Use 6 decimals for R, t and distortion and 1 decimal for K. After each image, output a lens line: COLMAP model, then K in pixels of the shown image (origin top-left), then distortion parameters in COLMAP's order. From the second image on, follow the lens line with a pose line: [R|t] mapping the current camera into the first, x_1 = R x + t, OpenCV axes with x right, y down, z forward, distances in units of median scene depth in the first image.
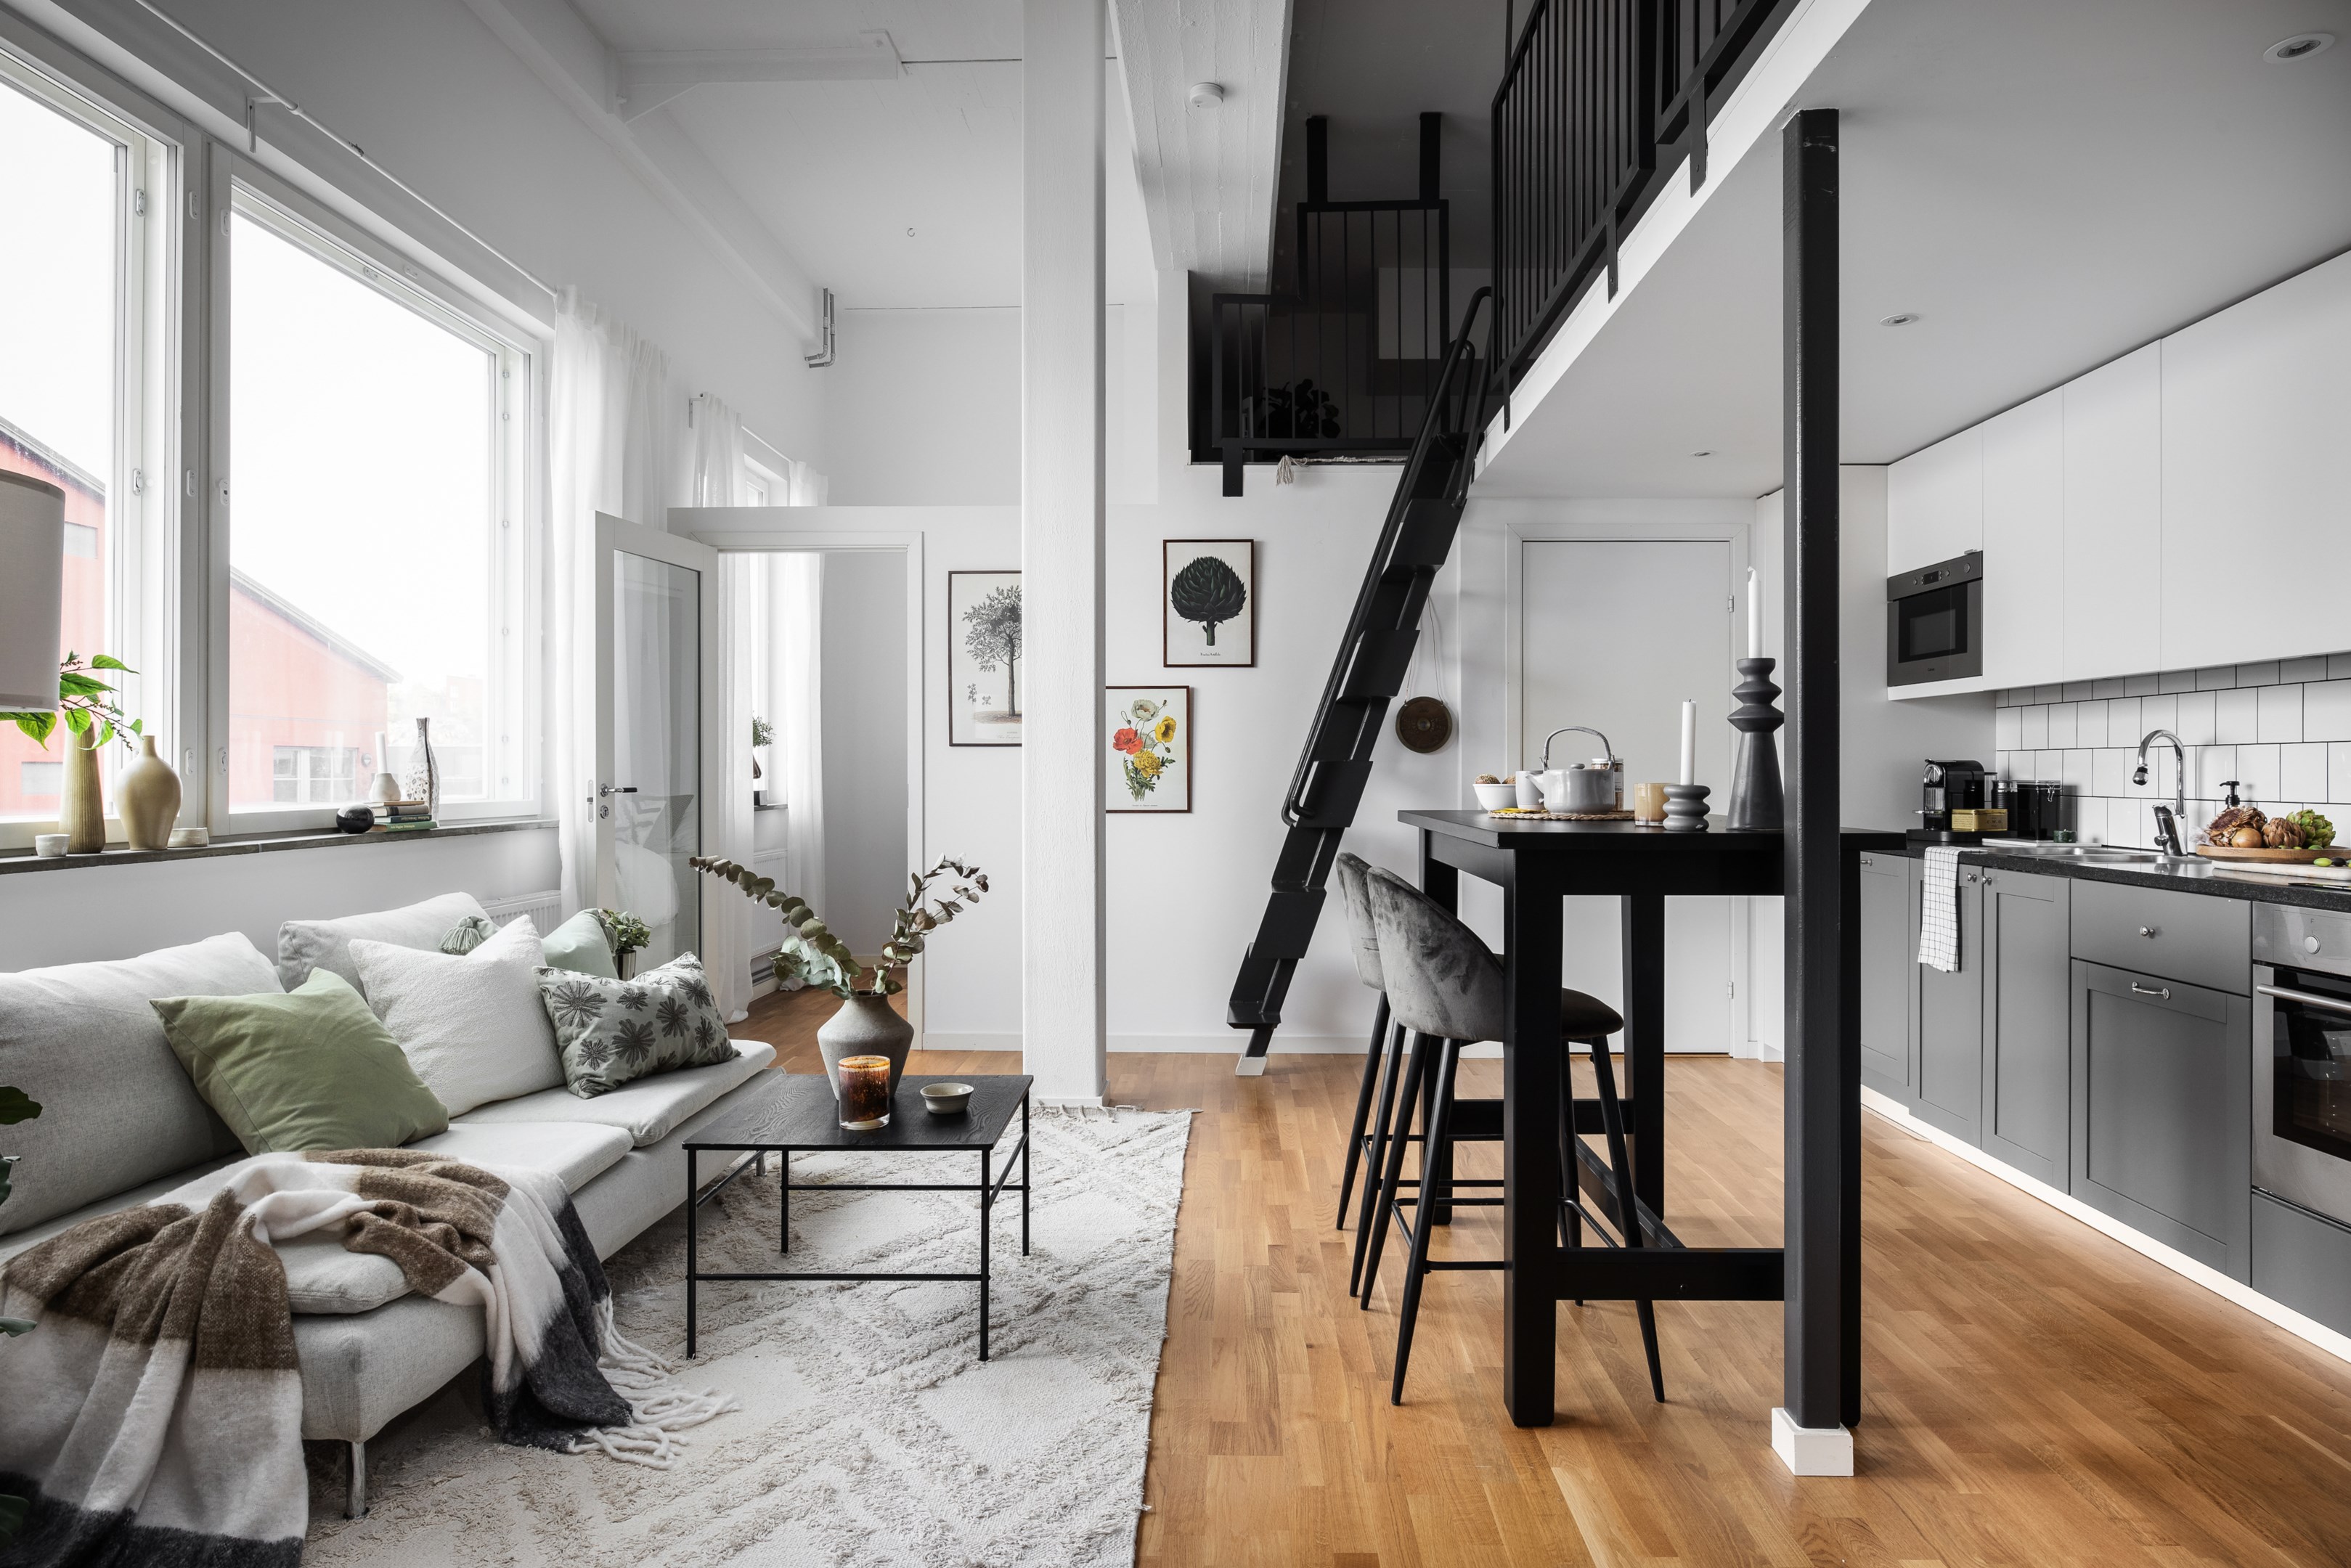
lens RADIAL K [[1334.6, 0, 1214.8], [0, 1334.6, 777.8], [0, 0, 1]] dist [-0.004739, 0.002507]
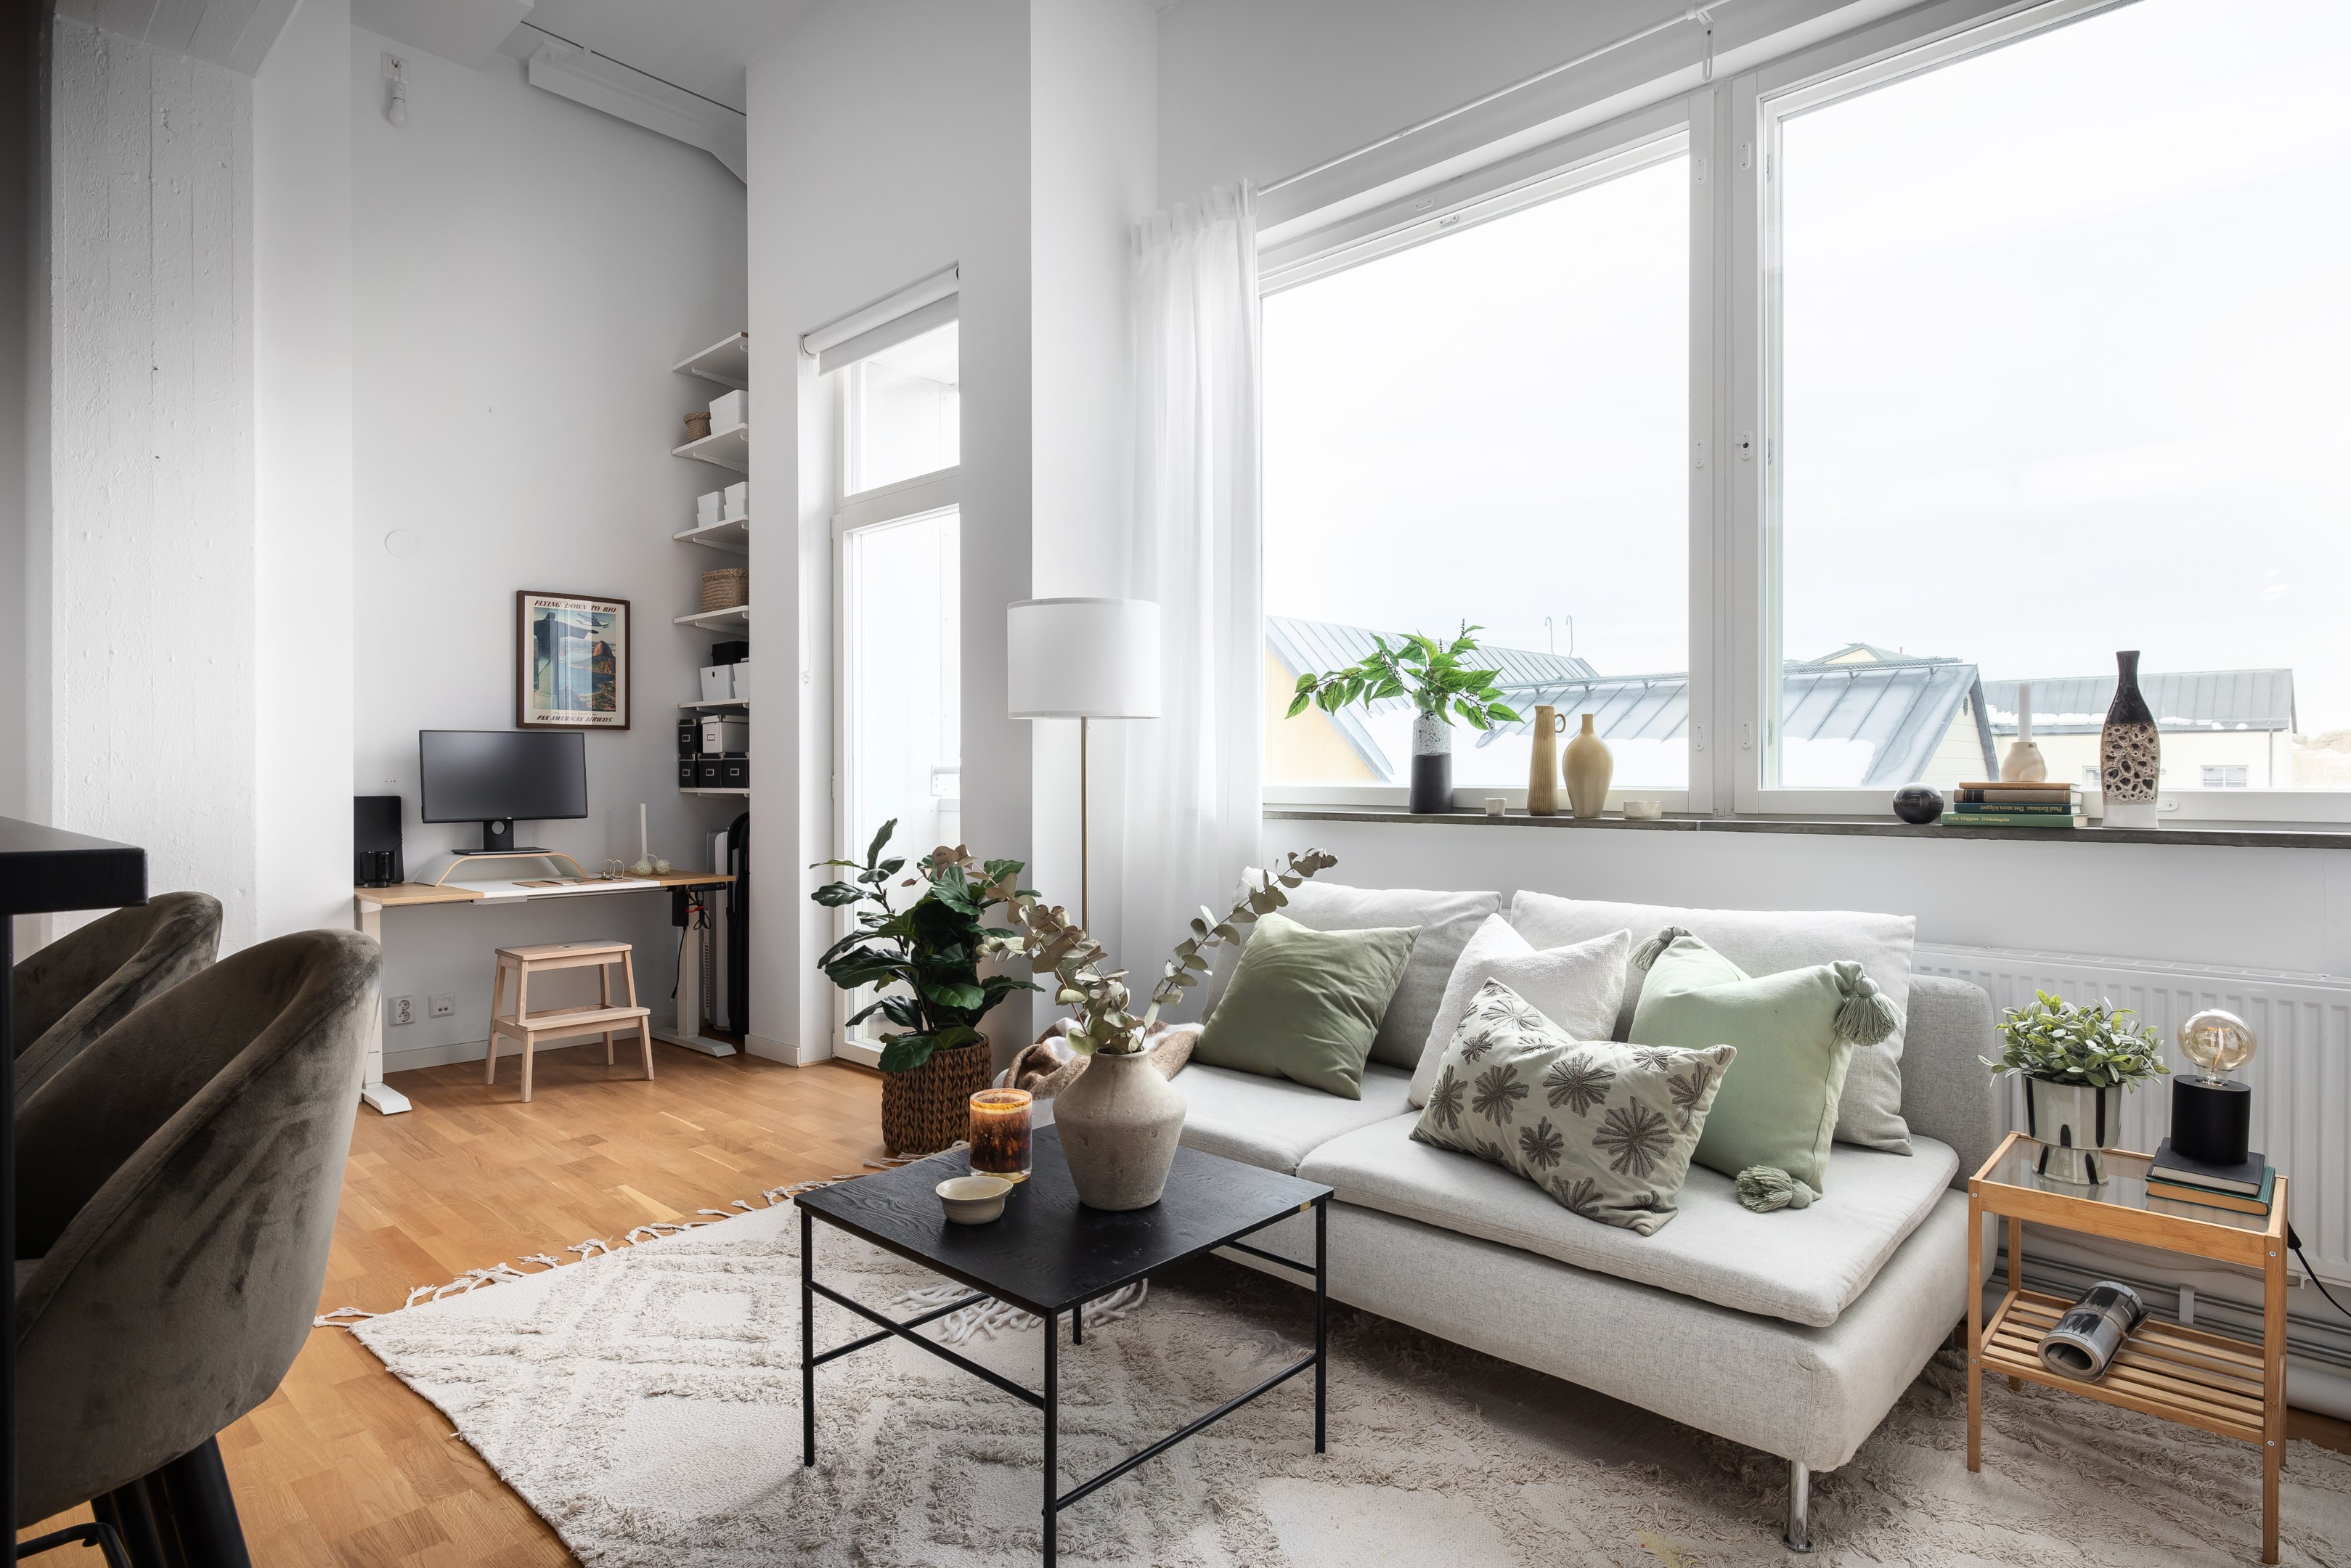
lens RADIAL K [[1275.3, 0, 1186.9], [0, 1275.3, 782.1], [0, 0, 1]] dist [-0.007898, -0.002296]
pose [[-0.681617, 0.008636, -0.731658, 0.156367], [0.000471, 0.999935, 0.011364, 0.010357], [0.731709, 0.007402, -0.681577, 1.153935]]
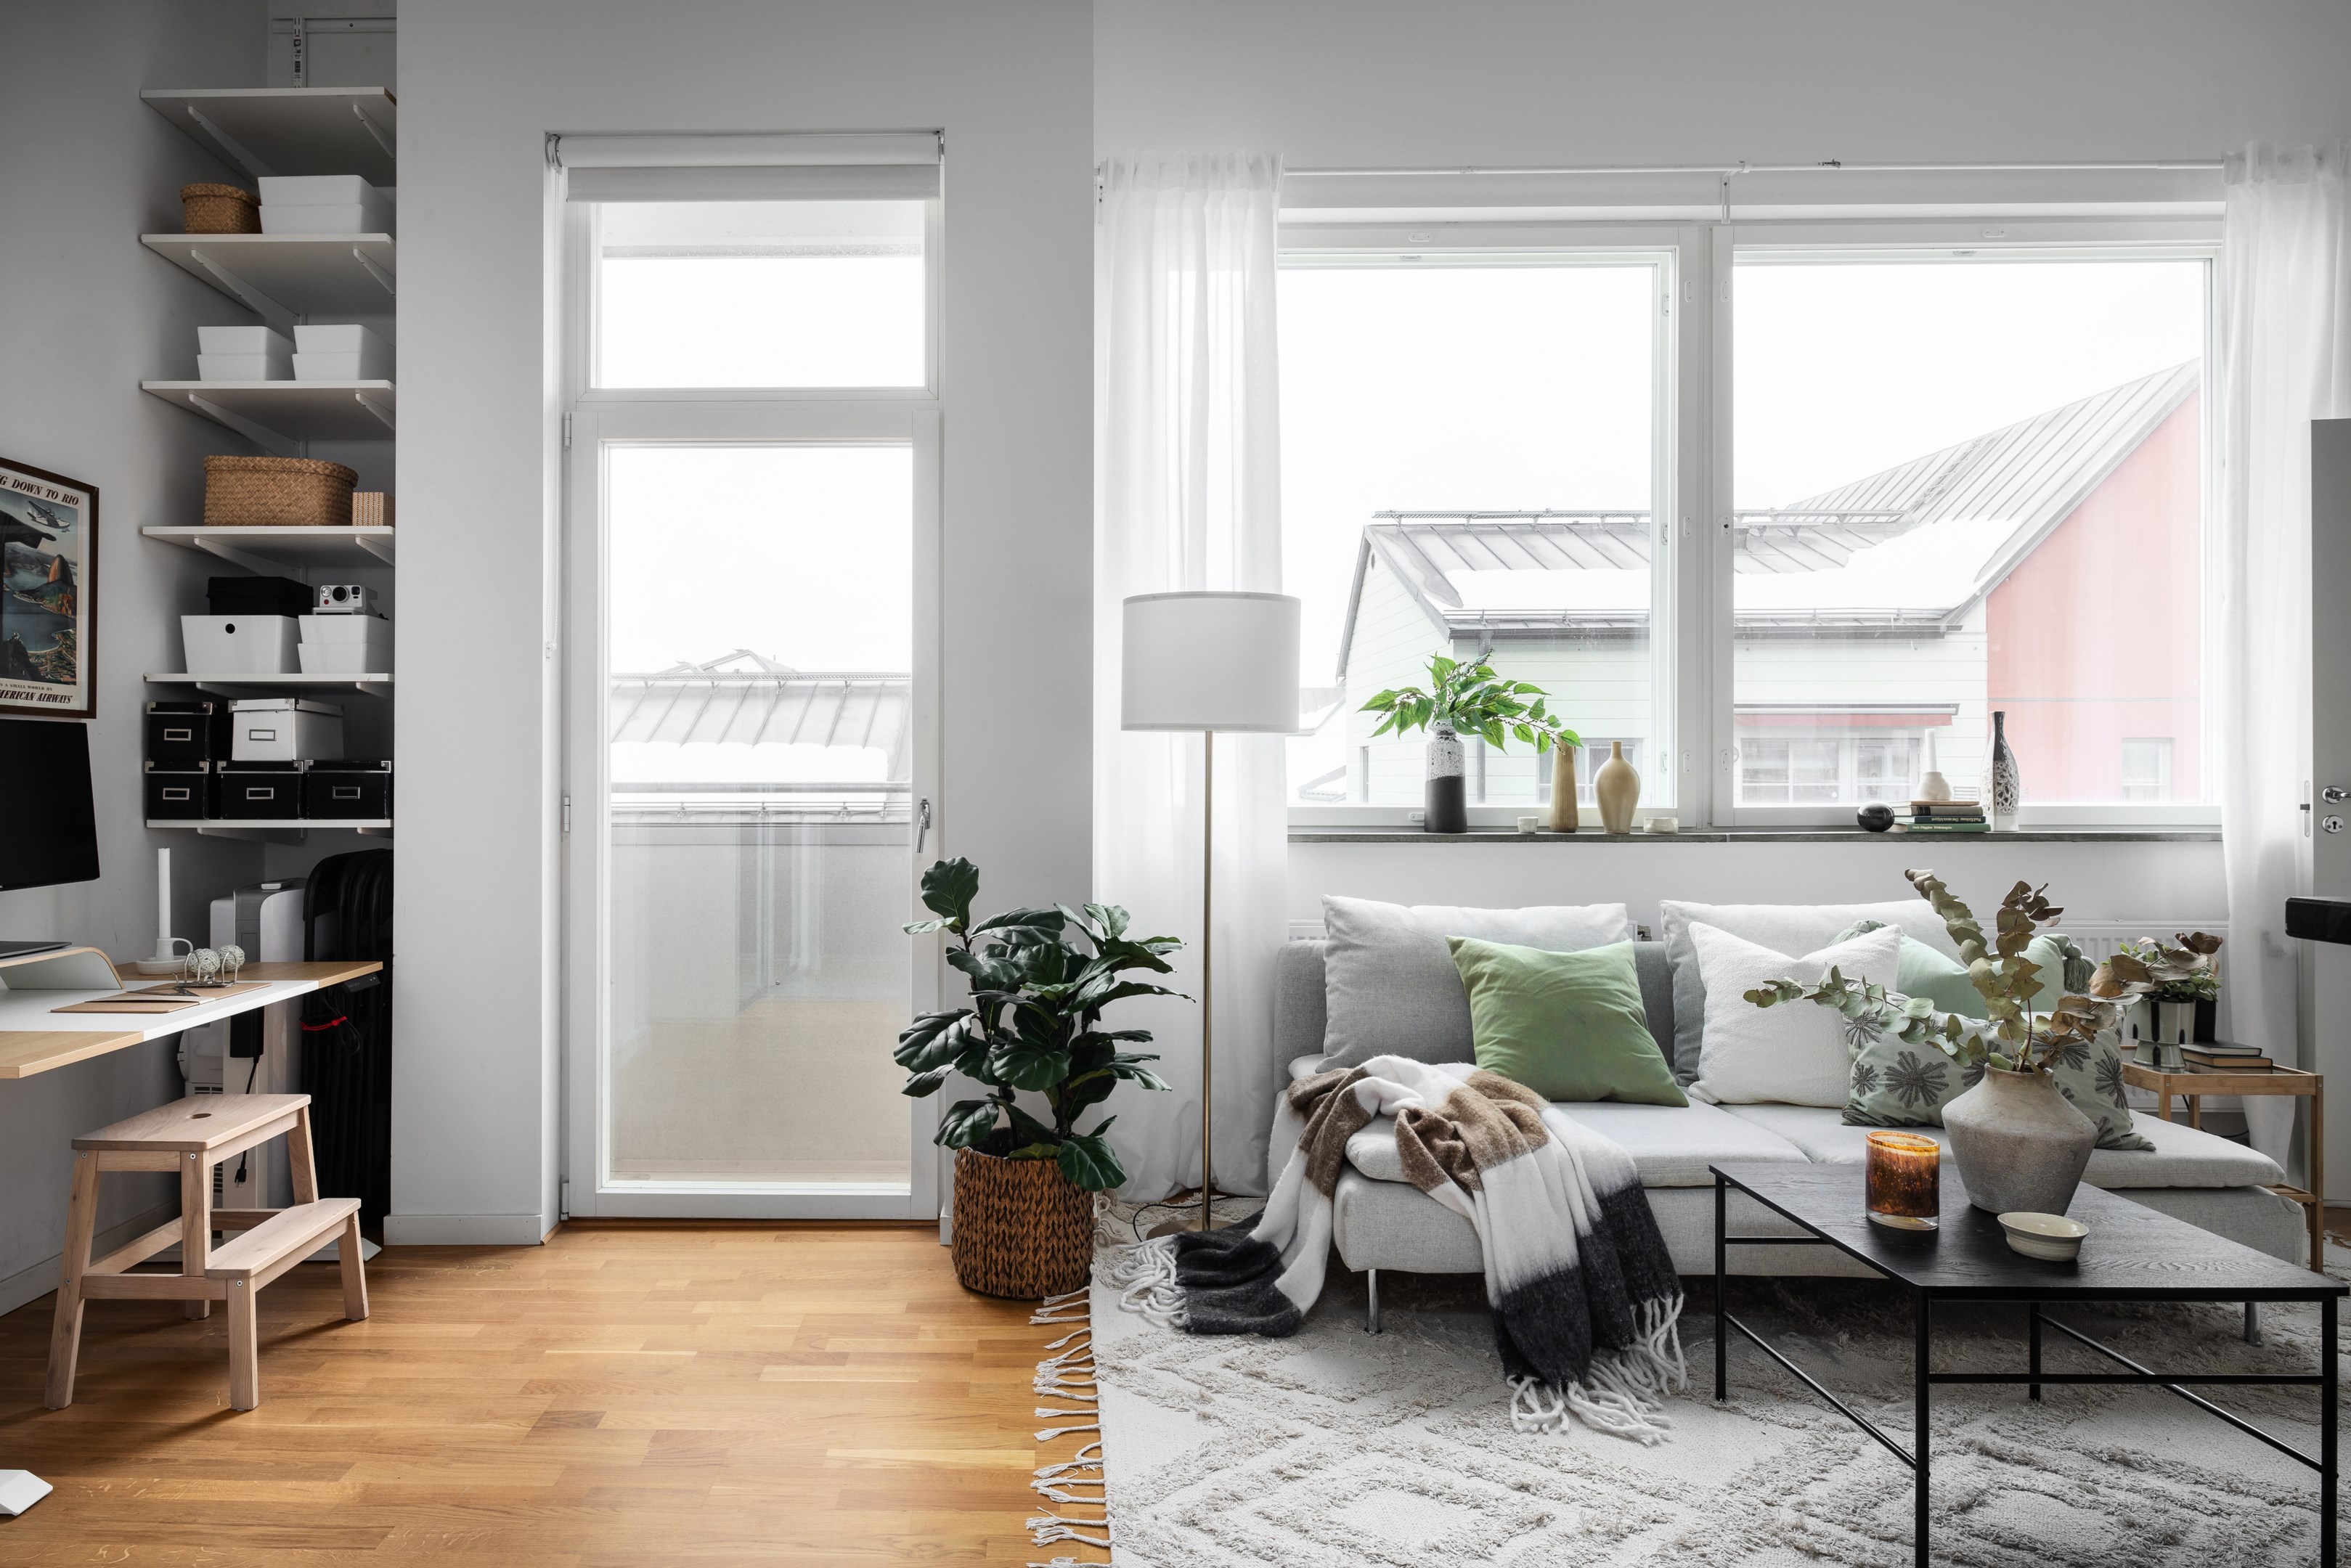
lens RADIAL K [[1392.2, 0, 1035.8], [0, 1392.2, 774.6], [0, 0, 1]] dist [-0.000056, -0.001890]
pose [[-0.001803, -0.000670, -0.999998, 0.394137], [-0.003407, 0.999994, -0.000664, 0.001735], [0.999993, 0.003406, -0.001805, 0.357557]]
